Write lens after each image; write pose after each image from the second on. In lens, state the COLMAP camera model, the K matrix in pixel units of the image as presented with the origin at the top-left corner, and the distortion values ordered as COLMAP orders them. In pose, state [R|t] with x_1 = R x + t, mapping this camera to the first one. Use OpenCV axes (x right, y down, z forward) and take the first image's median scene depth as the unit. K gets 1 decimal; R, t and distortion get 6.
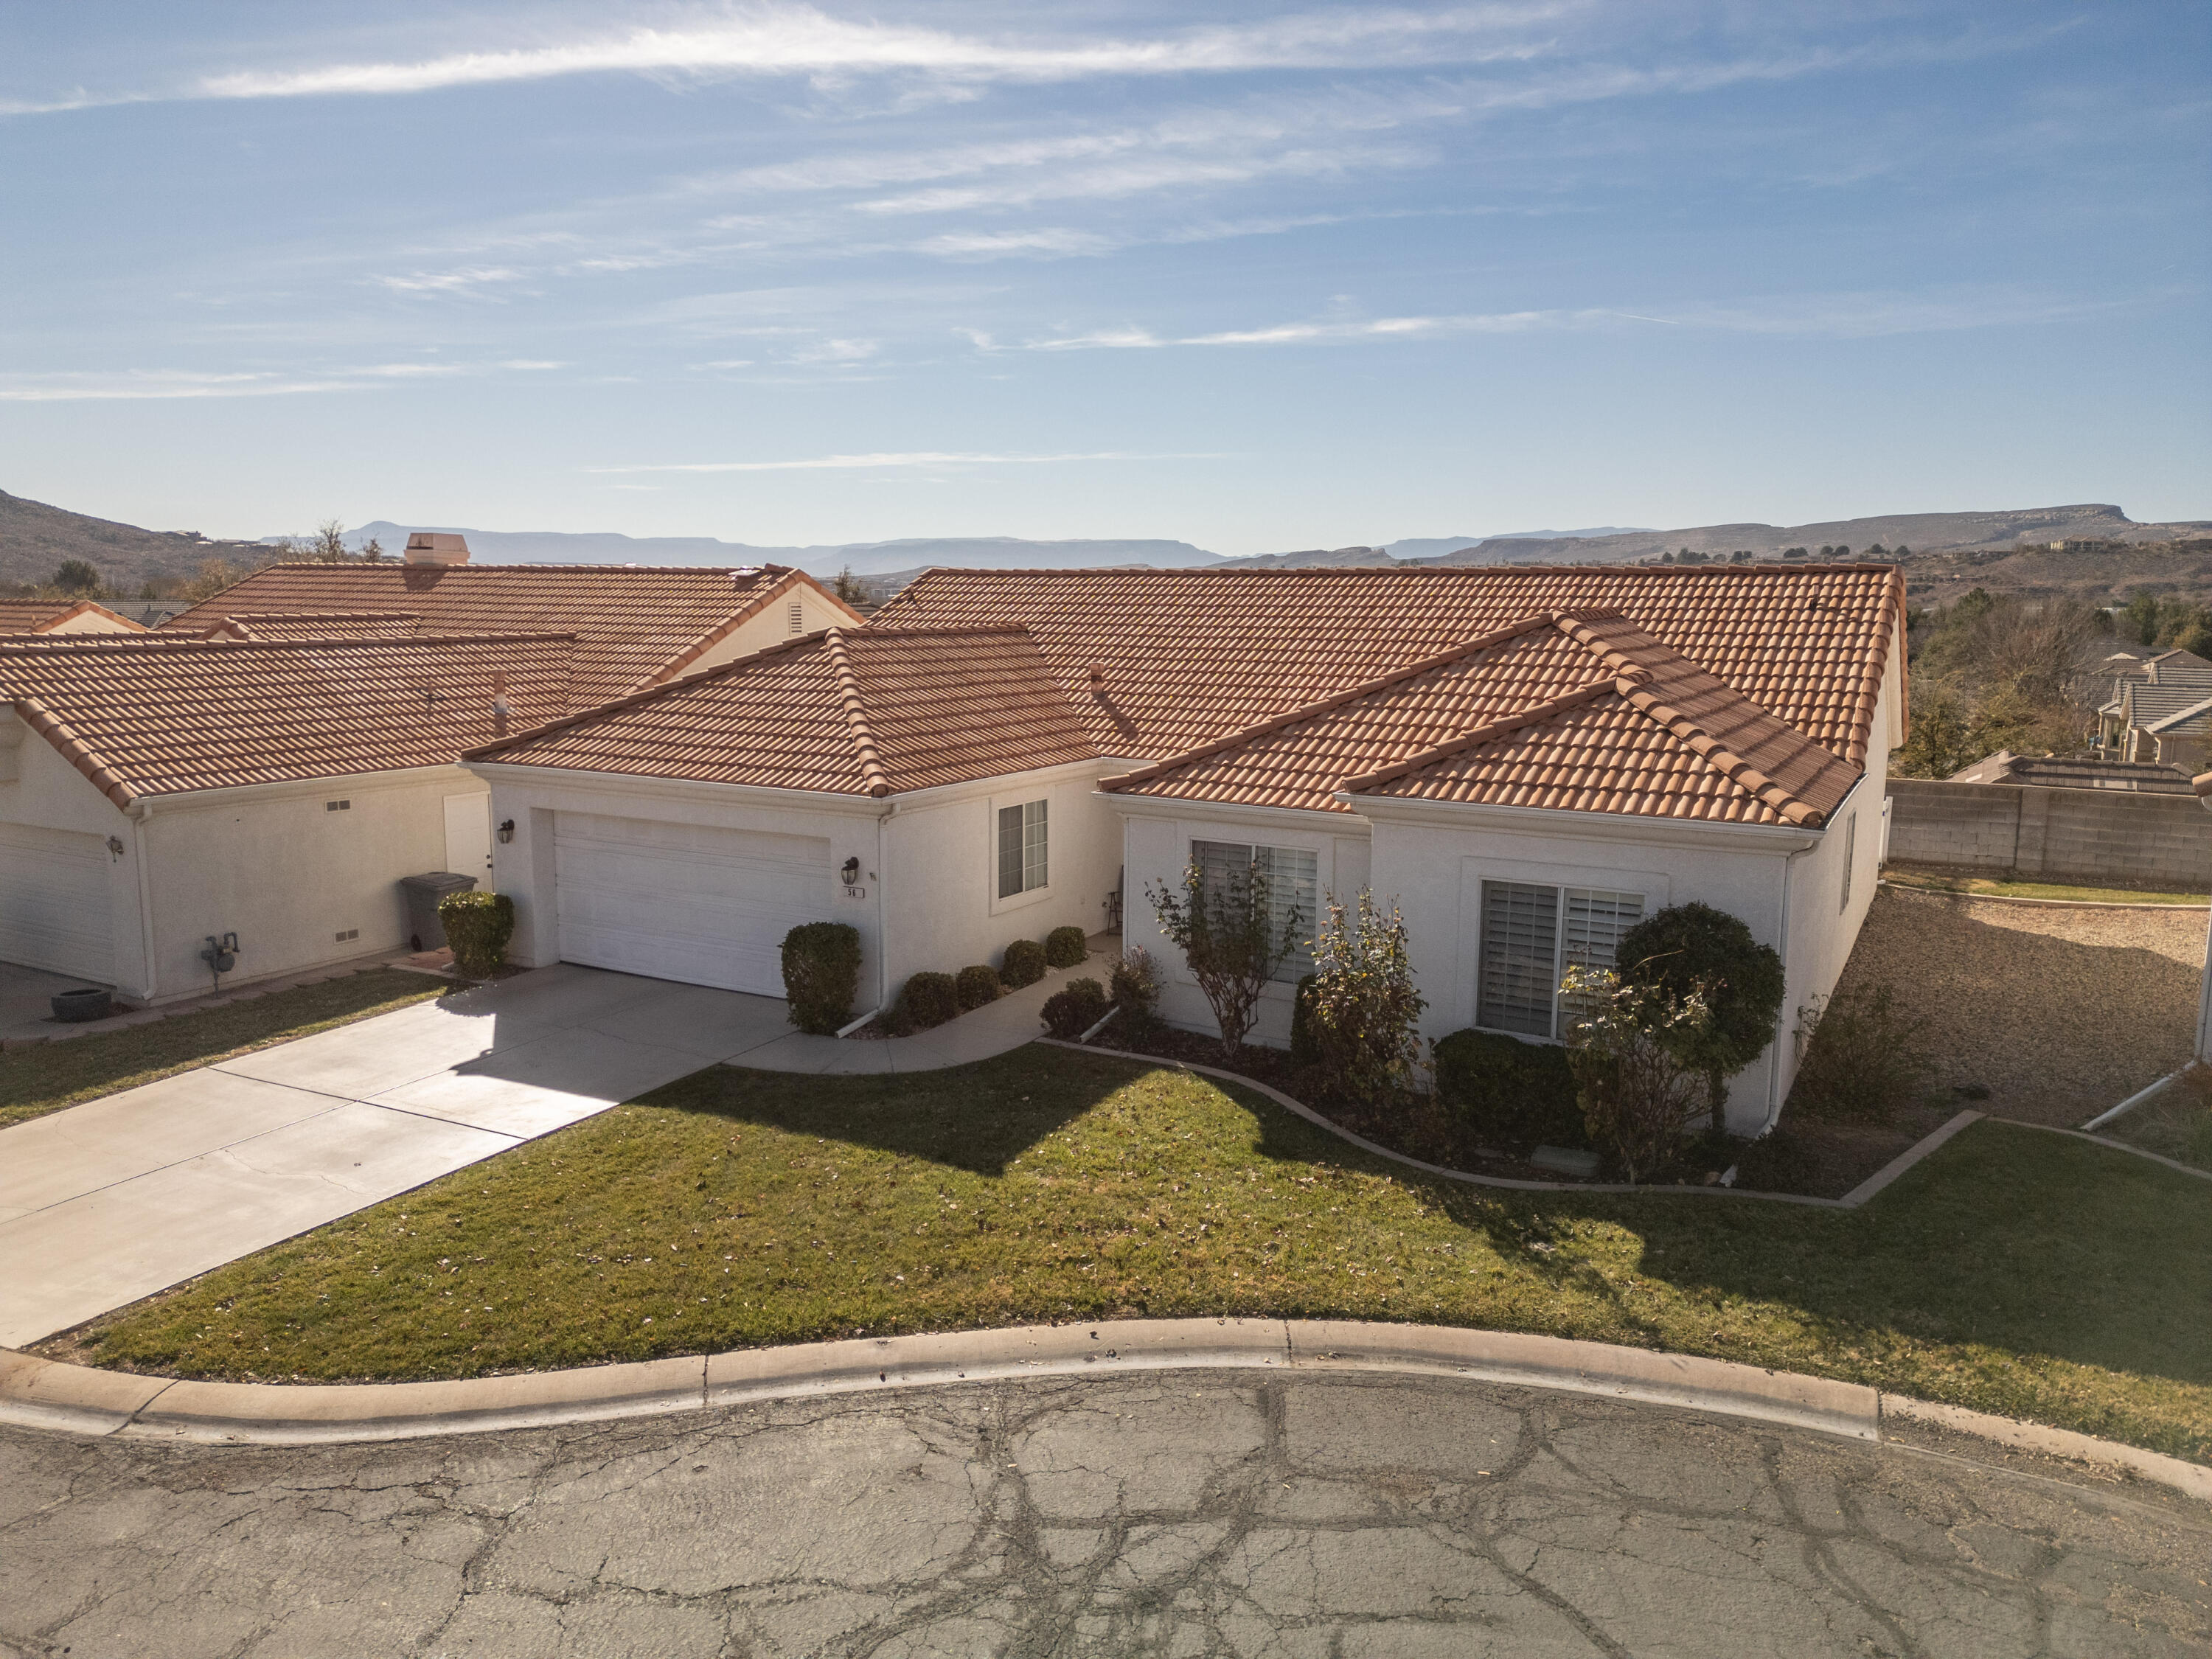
lens RADIAL K [[1541.1, 0, 1105.7], [0, 1541.1, 826.2], [0, 0, 1]] dist [0.081370, -0.075738]
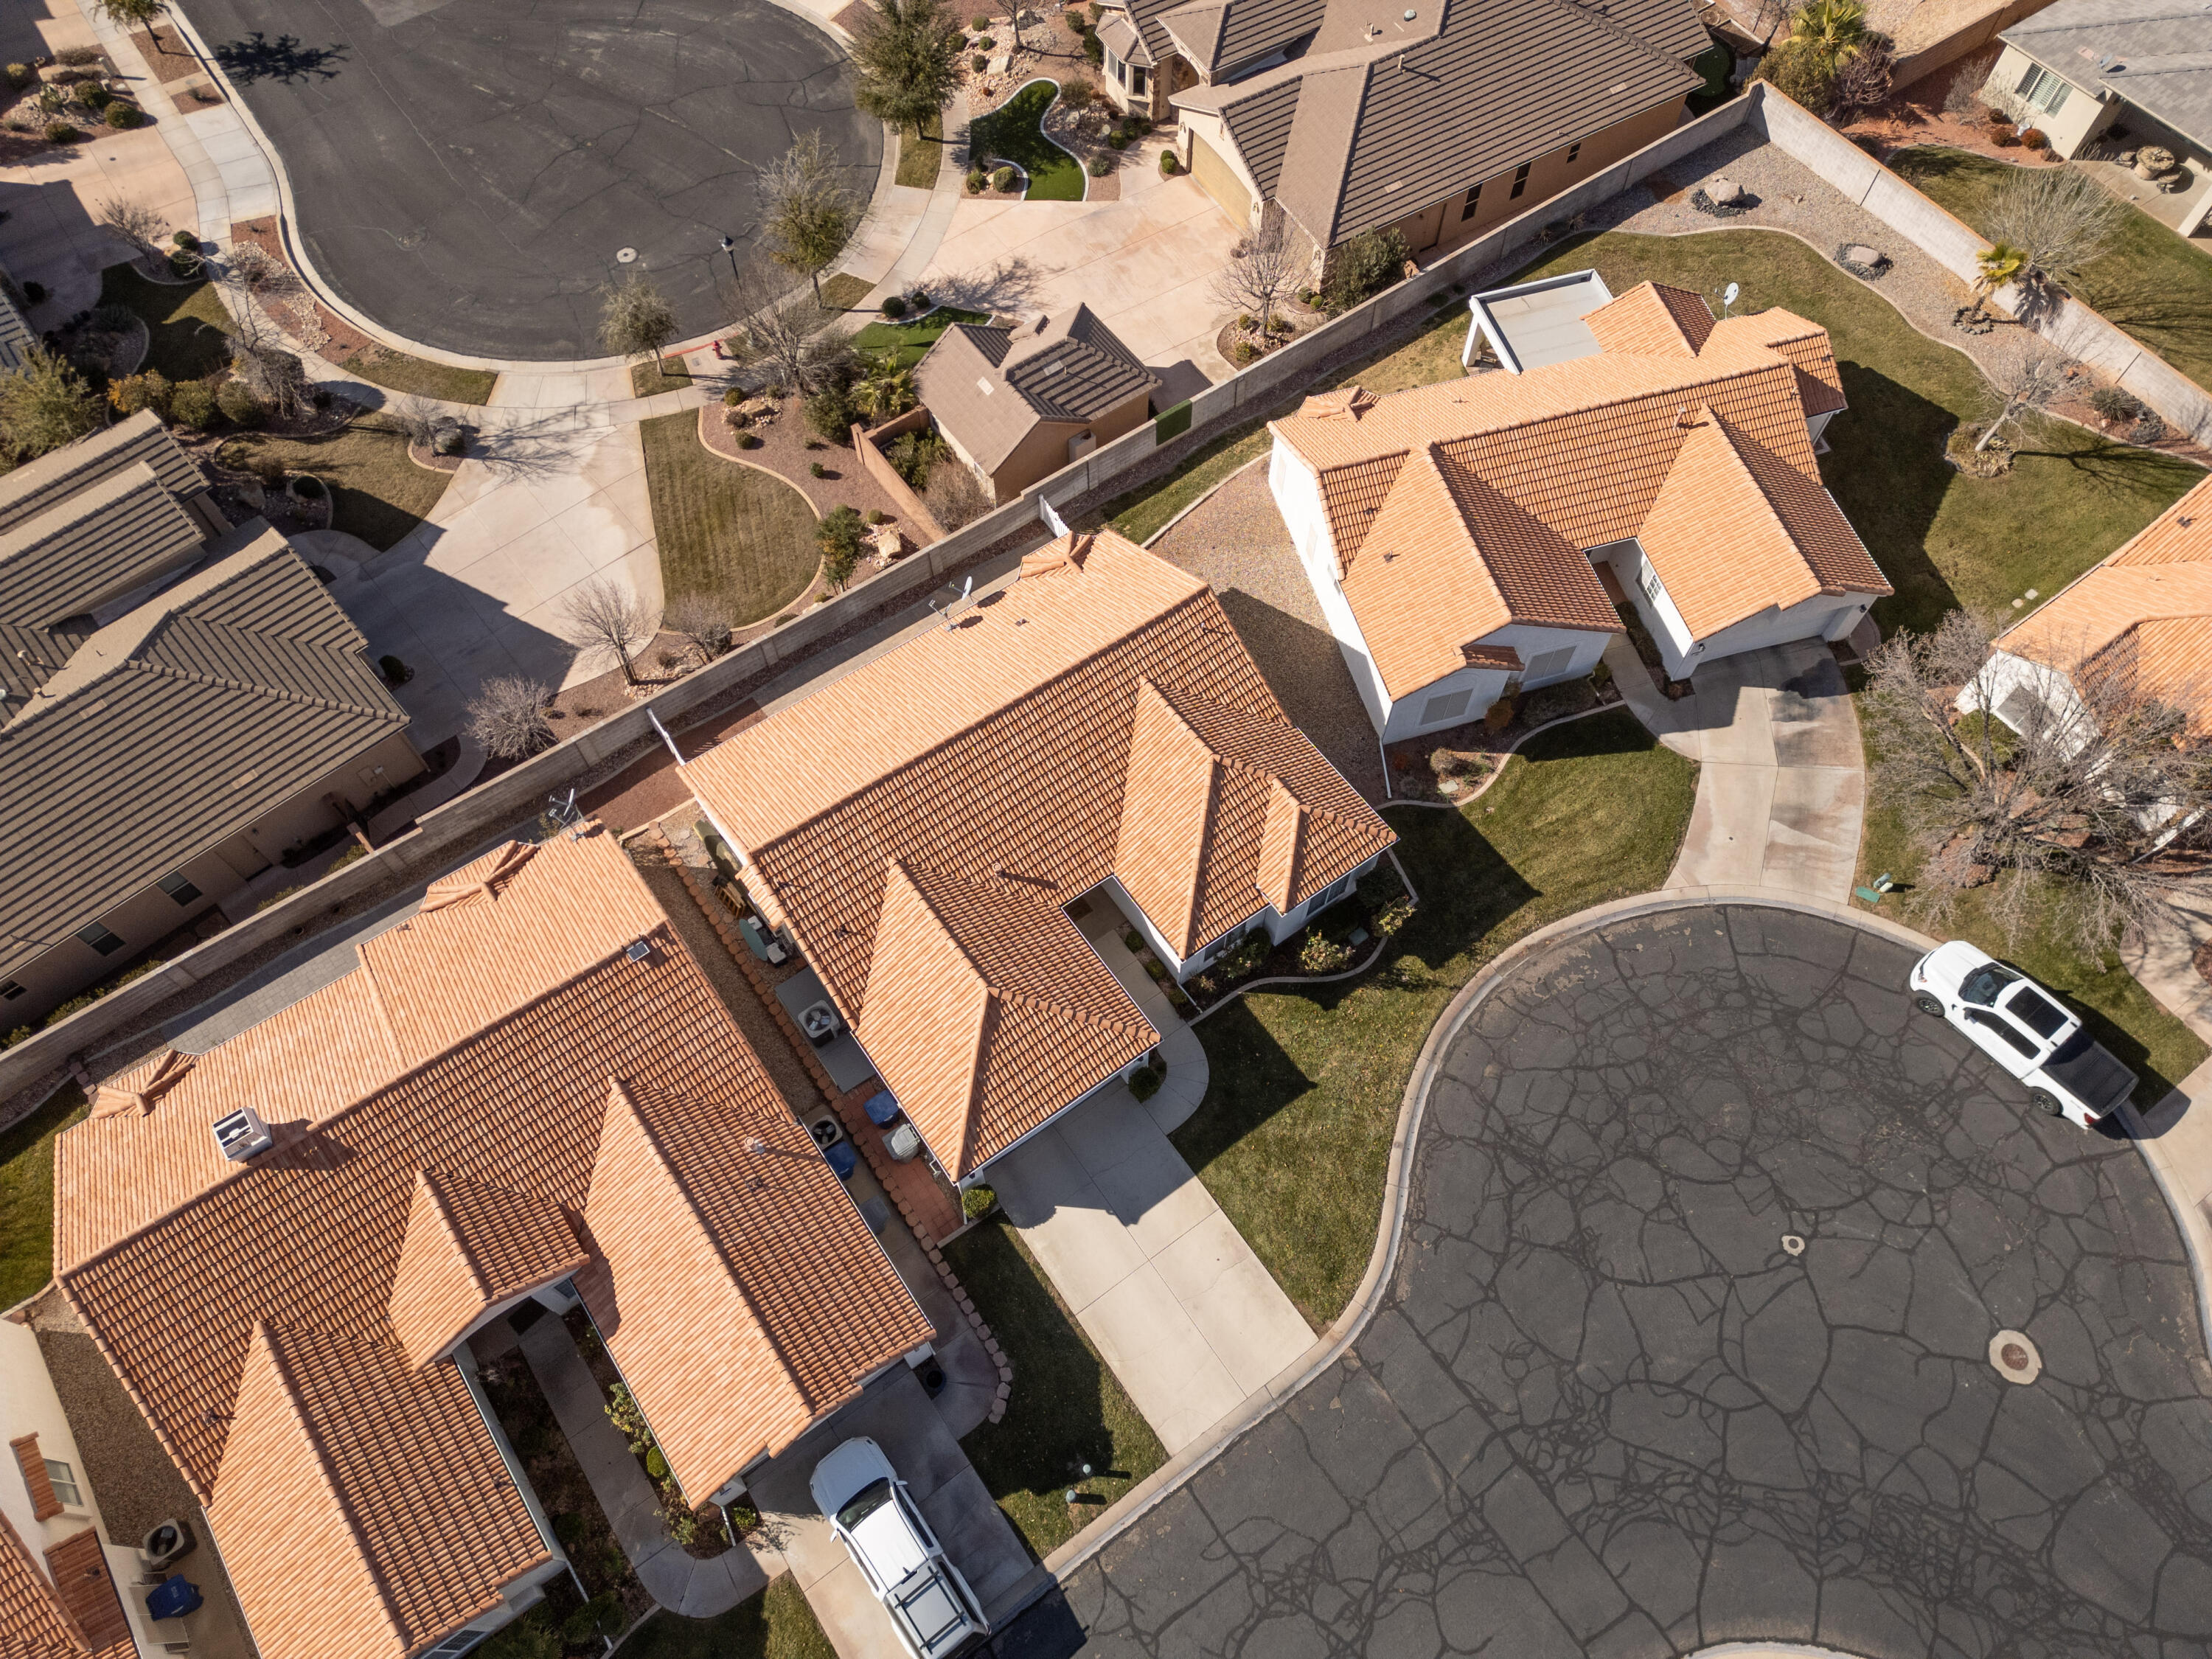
lens RADIAL K [[1541.1, 0, 1105.7], [0, 1541.1, 826.2], [0, 0, 1]] dist [0.081370, -0.075738]
pose [[0.422329, -0.797390, 0.431054, -1.117176], [0.139494, 0.527054, 0.838305, -2.617530], [-0.895645, -0.293912, 0.333821, 0.396909]]
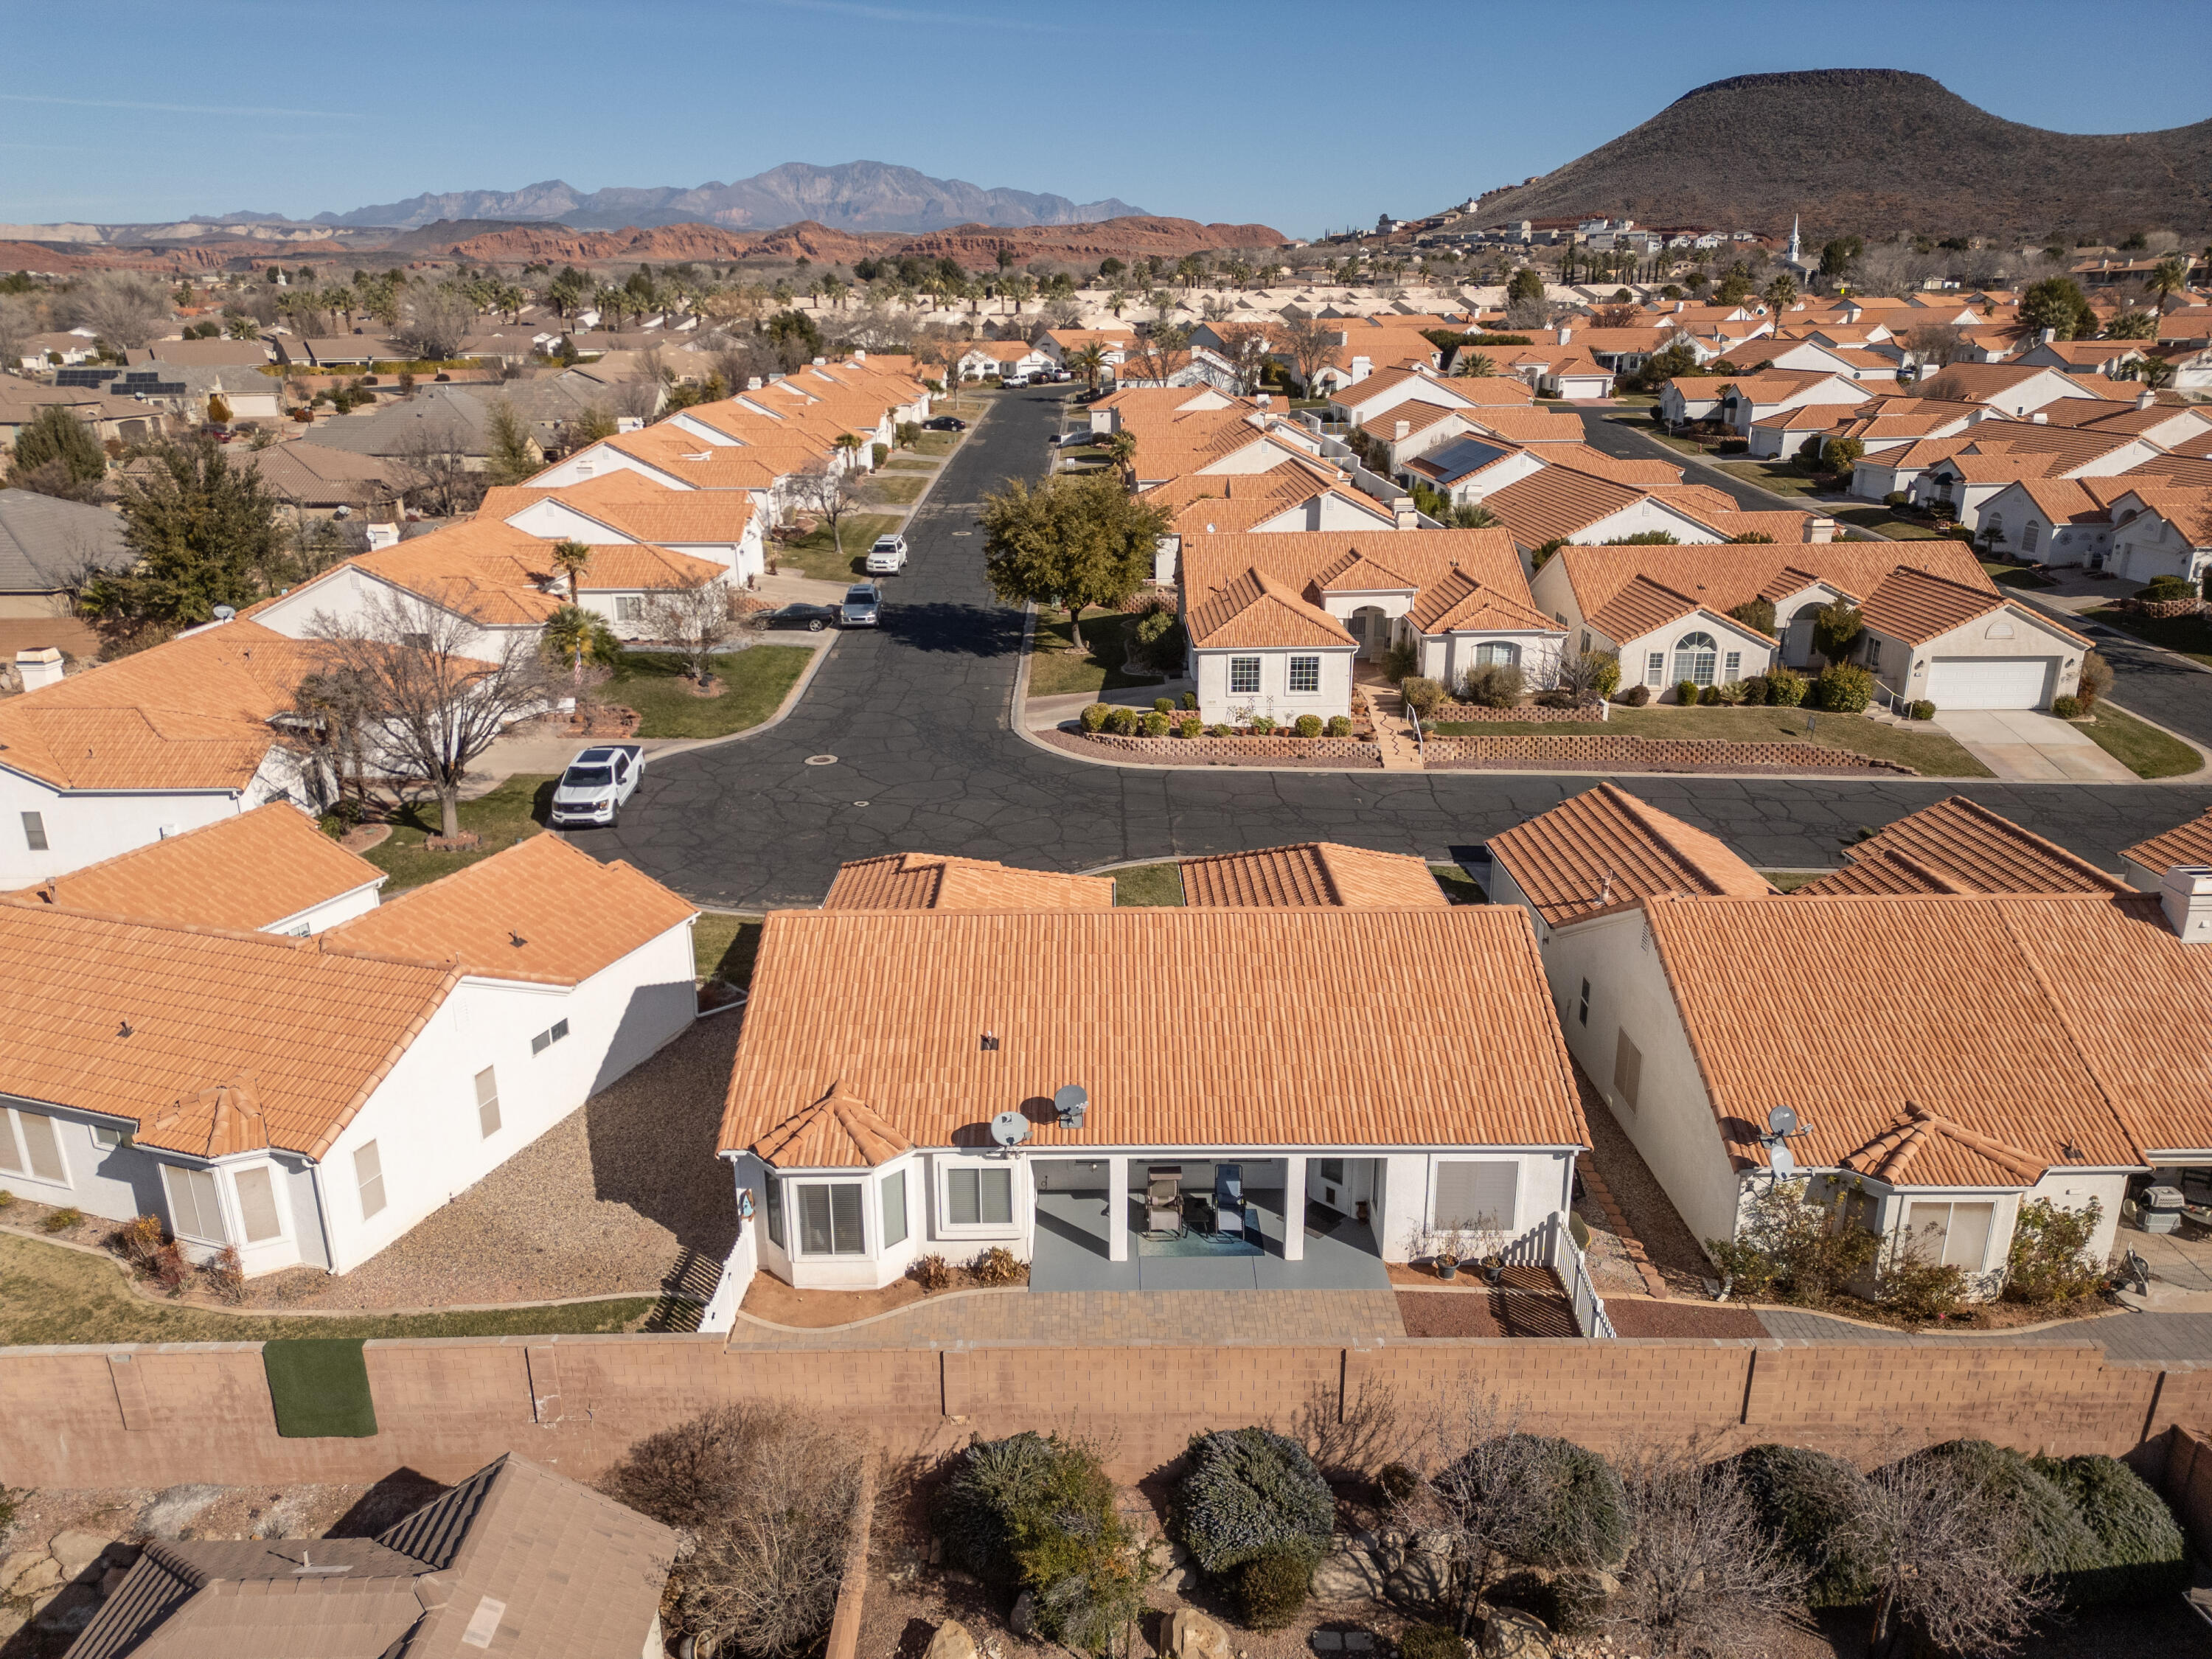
lens RADIAL K [[1541.1, 0, 1105.7], [0, 1541.1, 826.2], [0, 0, 1]] dist [0.081370, -0.075738]
pose [[-0.868389, 0.153066, -0.471669, 1.300471], [-0.074922, 0.899750, 0.429926, -1.310121], [0.490192, 0.408681, -0.769865, 3.252217]]
